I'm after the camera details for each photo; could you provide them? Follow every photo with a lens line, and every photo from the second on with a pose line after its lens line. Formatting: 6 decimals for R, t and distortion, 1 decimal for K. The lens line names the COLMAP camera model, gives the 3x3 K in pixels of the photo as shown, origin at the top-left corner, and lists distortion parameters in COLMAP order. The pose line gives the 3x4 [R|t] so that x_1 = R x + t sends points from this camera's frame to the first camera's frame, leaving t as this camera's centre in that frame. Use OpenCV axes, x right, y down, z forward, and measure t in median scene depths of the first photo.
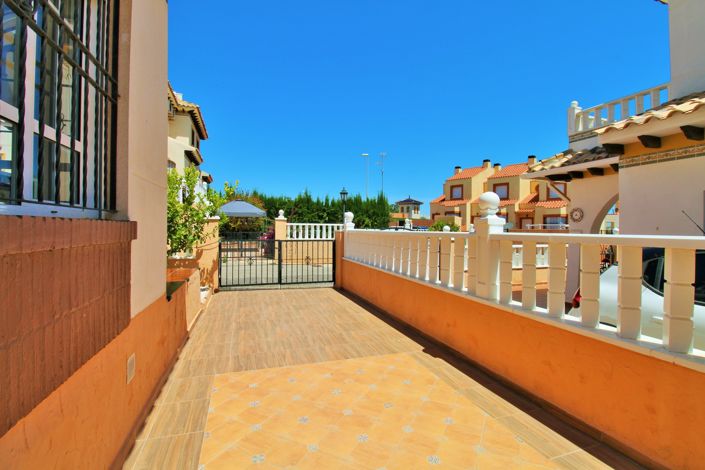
lens RADIAL K [[322.9, 0, 352.3], [0, 322.9, 231.0], [0, 0, 1]] dist [-0.004746, -0.000355]
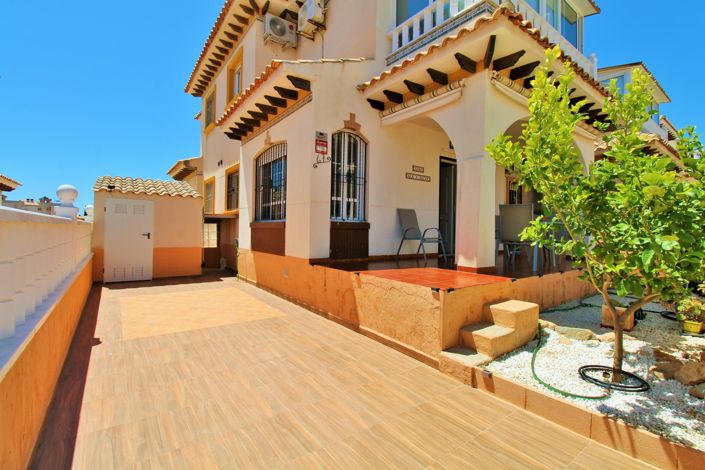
lens RADIAL K [[322.9, 0, 353.5], [0, 322.9, 231.4], [0, 0, 1]] dist [-0.004746, -0.000355]
pose [[-0.949452, -0.021263, -0.313193, -0.172403], [-0.024260, 0.999690, 0.005675, 0.012094], [0.312975, 0.012986, -0.949673, 1.925361]]
